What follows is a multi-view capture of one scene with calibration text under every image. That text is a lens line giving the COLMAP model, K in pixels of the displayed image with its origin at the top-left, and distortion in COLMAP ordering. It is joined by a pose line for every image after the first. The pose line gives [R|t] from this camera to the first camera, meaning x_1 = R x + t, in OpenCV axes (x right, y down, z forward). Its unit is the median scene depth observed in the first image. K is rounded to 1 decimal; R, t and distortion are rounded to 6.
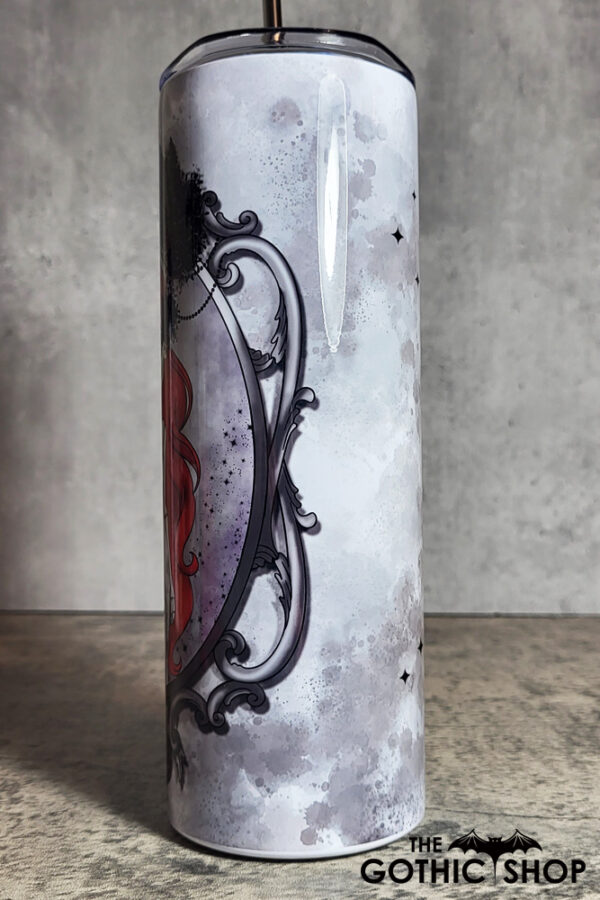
lens RADIAL K [[696.2, 0, 300.7], [0, 696.2, 443.3], [0, 0, 1]] dist [-0.007450, -0.010445]
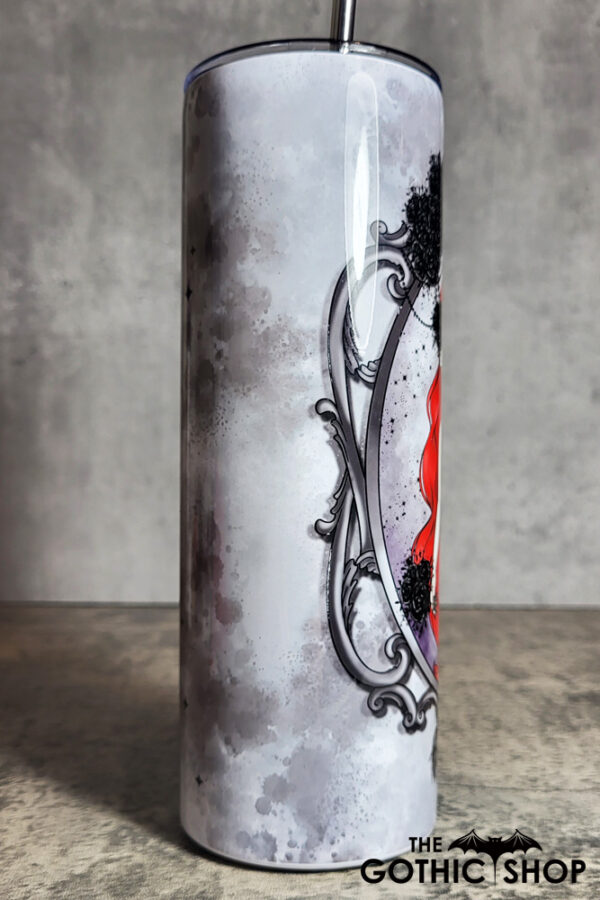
lens RADIAL K [[696.2, 0, 304.0], [0, 696.2, 451.0], [0, 0, 1]] dist [-0.007450, -0.010445]
pose [[0.999993, 0.000049, 0.003658, 0.003435], [-0.000080, 0.999965, 0.008319, -0.009107], [-0.003657, -0.008320, 0.999959, -0.101311]]
